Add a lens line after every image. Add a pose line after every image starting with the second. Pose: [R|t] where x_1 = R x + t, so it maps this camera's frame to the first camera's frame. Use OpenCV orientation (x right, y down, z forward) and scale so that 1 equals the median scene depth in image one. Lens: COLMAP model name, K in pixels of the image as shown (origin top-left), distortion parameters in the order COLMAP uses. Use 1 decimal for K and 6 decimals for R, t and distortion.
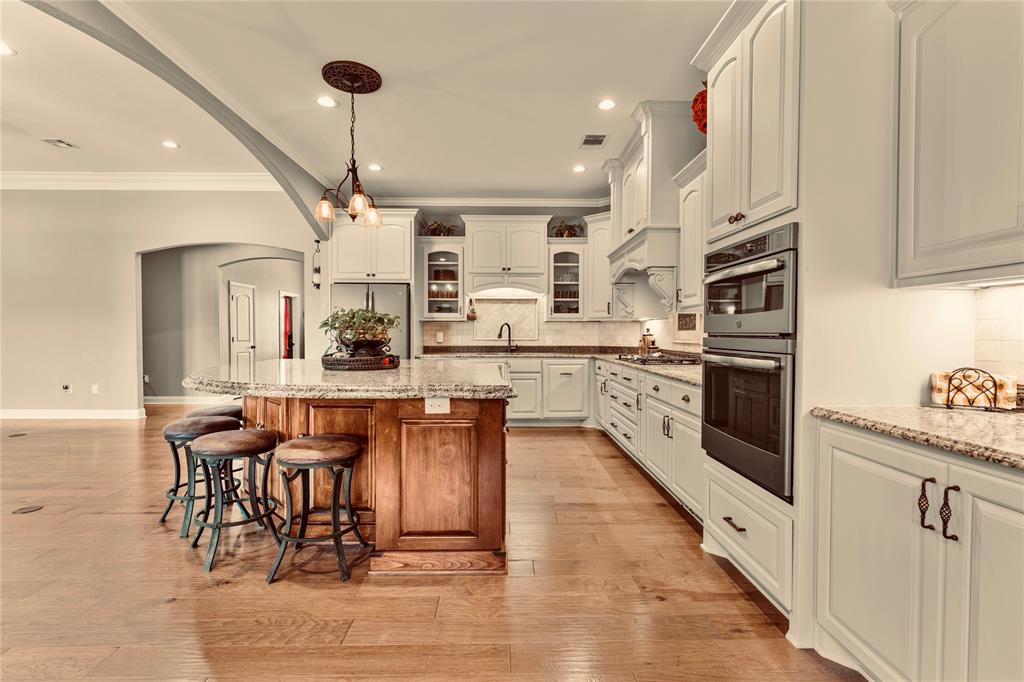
lens RADIAL K [[456.3, 0, 512.0], [0, 456.3, 341.0], [0, 0, 1]] dist [0.000035, -0.000094]
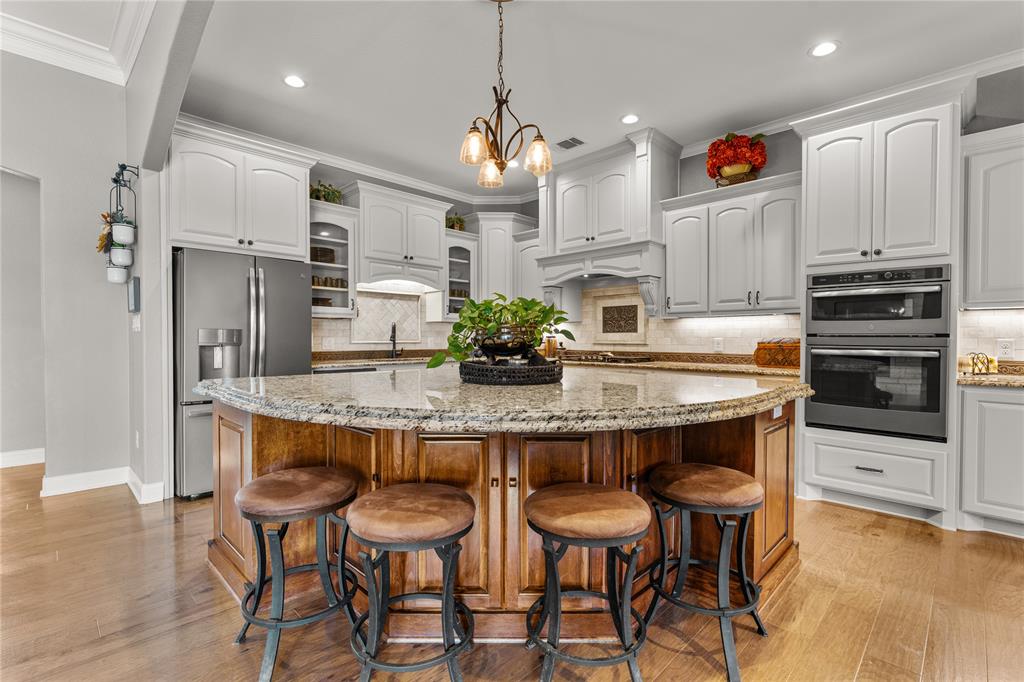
lens RADIAL K [[463.6, 0, 512.0], [0, 463.6, 341.0], [0, 0, 1]] dist [0.001249, 0.000106]
pose [[0.717581, -0.004460, 0.696461, -0.459060], [0.010206, 0.999939, -0.004112, -0.000305], [-0.696400, 0.010059, 0.717583, 0.258617]]
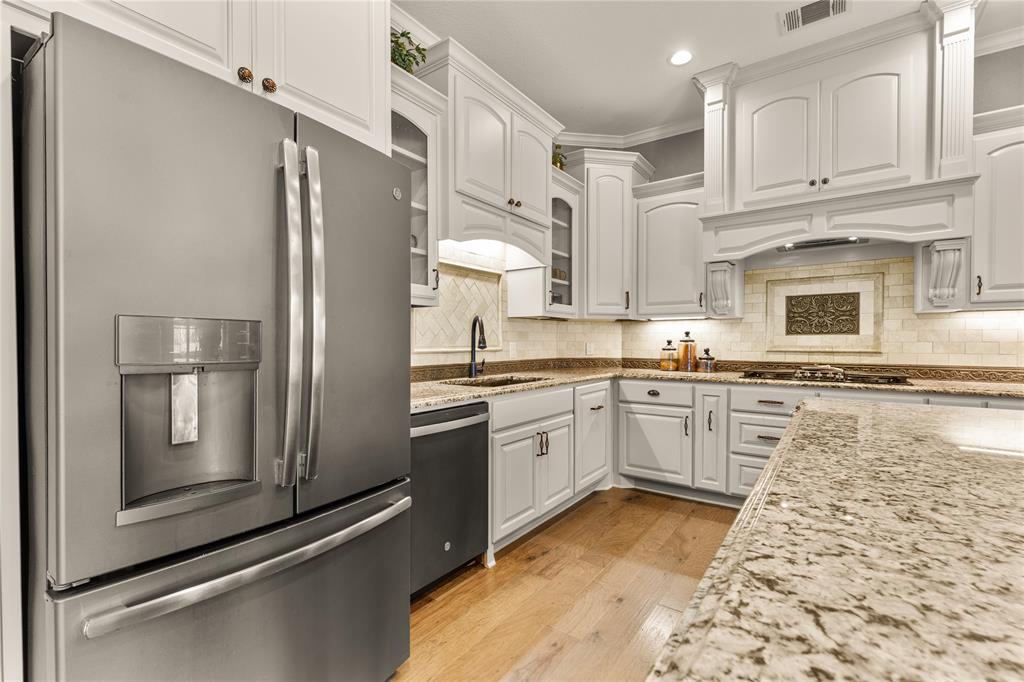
lens RADIAL K [[449.7, 0, 511.2], [0, 449.7, 346.5], [0, 0, 1]] dist [-0.001355, -0.000380]
pose [[0.601164, -0.010267, 0.799059, -0.384975], [0.011524, 0.999925, 0.004178, -0.009401], [-0.799042, 0.006697, 0.601237, 0.708630]]
